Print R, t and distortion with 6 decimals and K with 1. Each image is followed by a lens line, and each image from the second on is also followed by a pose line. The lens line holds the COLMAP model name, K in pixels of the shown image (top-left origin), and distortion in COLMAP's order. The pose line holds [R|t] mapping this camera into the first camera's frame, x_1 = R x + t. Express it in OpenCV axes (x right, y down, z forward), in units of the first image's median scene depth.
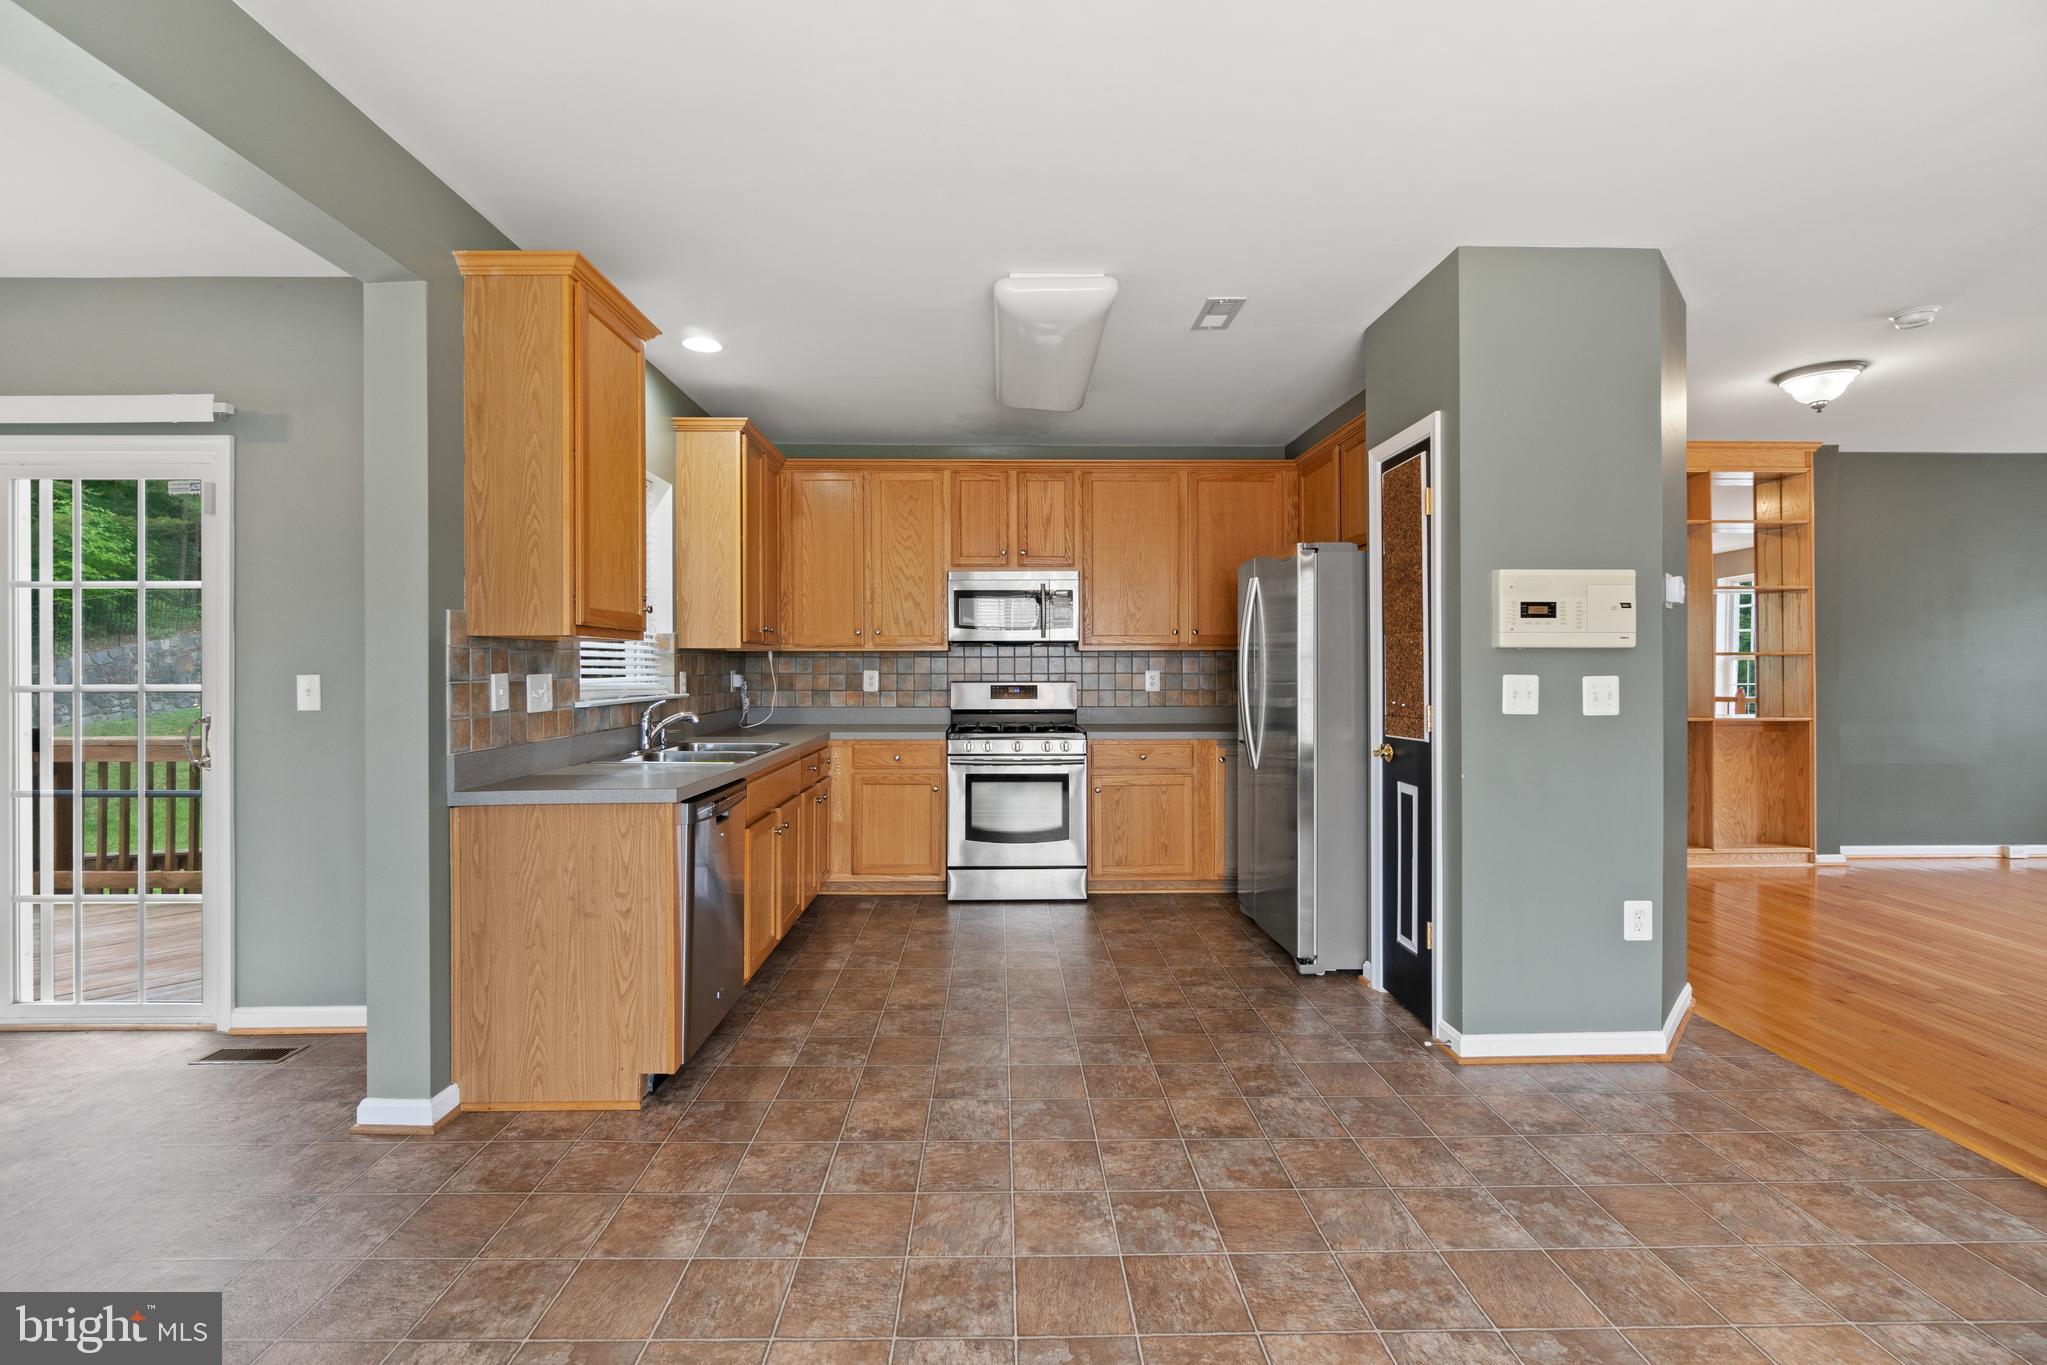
lens RADIAL K [[887.6, 0, 1014.5], [0, 887.6, 674.0], [0, 0, 1]] dist [-0.005057, 0.003023]
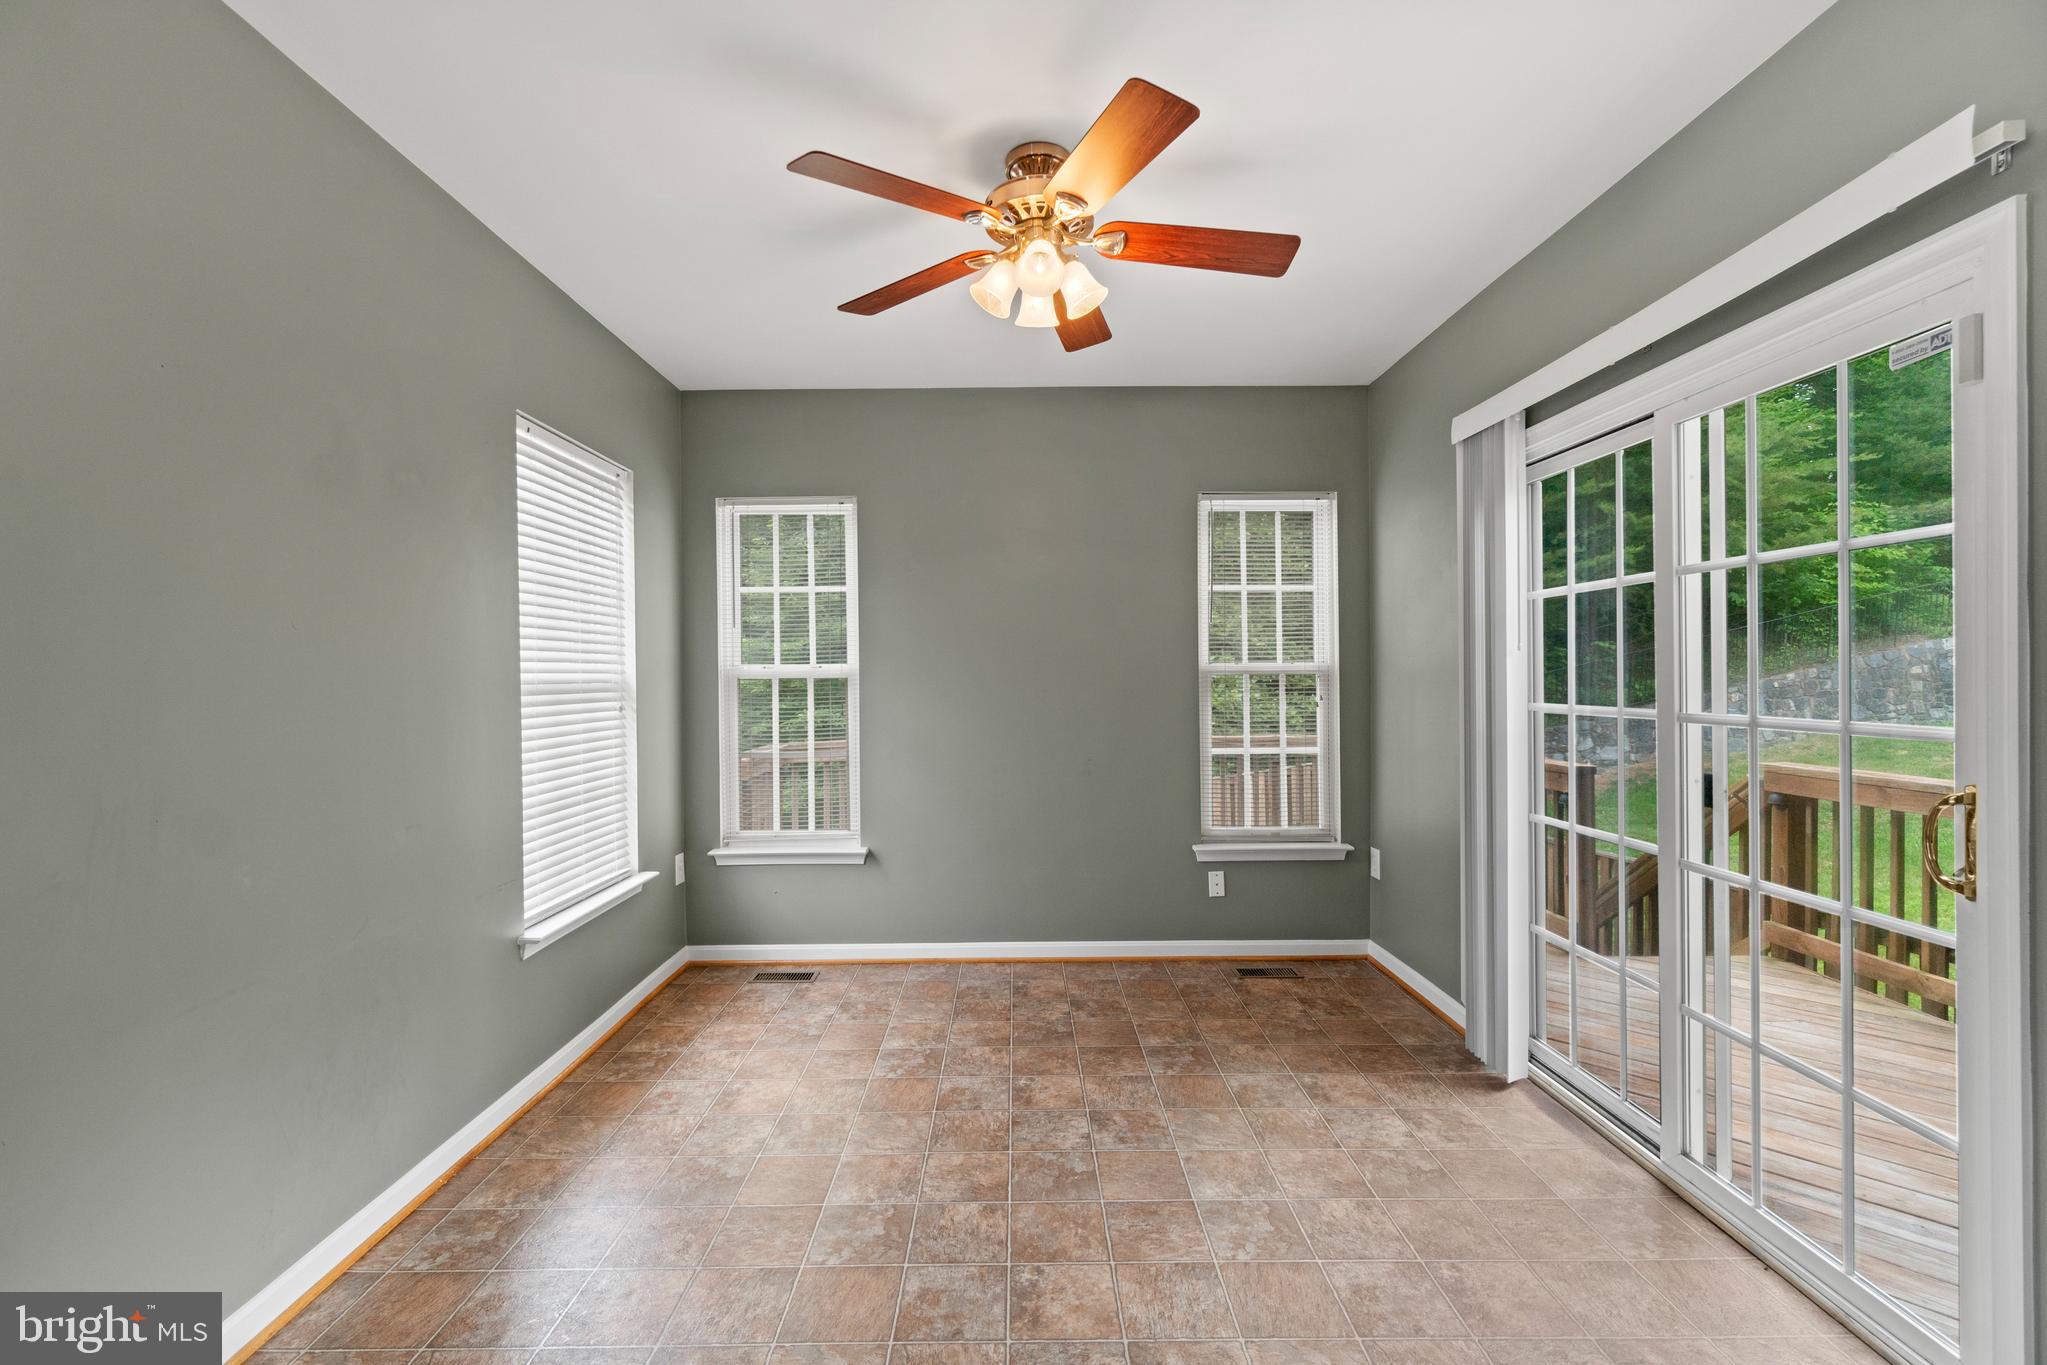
lens RADIAL K [[887.6, 0, 1027.4], [0, 887.6, 672.8], [0, 0, 1]] dist [-0.005057, 0.003023]
pose [[-0.000752, -0.002230, -0.999997, -0.412671], [0.001139, 0.999997, -0.002231, -0.017359], [0.999999, -0.001141, -0.000750, 0.472050]]
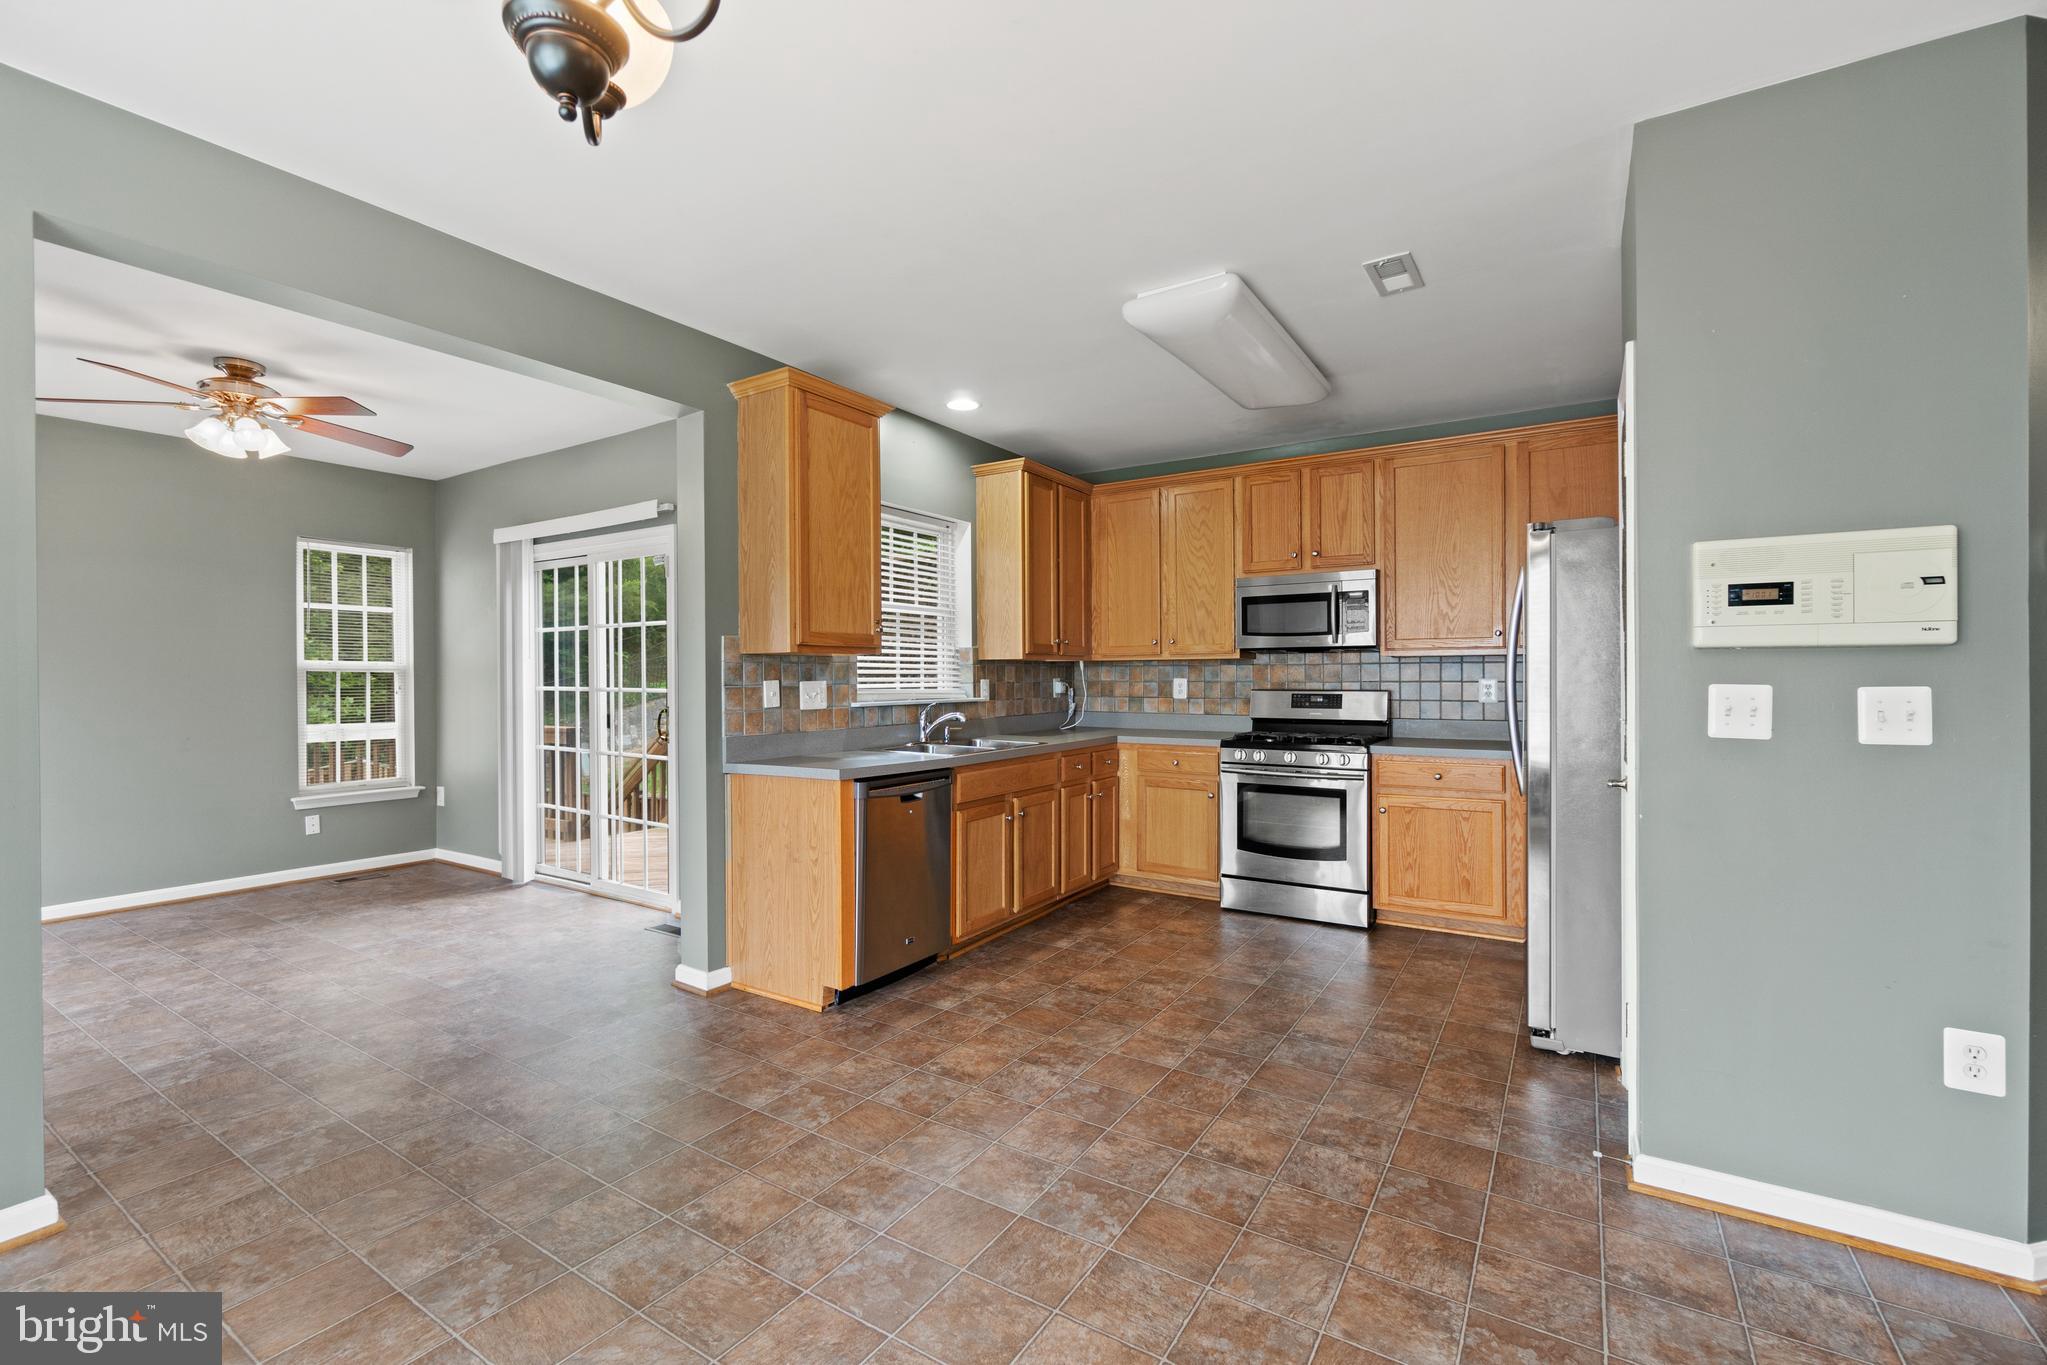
lens RADIAL K [[887.6, 0, 1014.4], [0, 887.6, 687.5], [0, 0, 1]] dist [-0.005057, 0.003023]
pose [[0.828764, 0.005872, -0.559568, 0.451824], [-0.002329, 0.999972, 0.007044, -0.000176], [0.559594, -0.004534, 0.828755, 0.059863]]
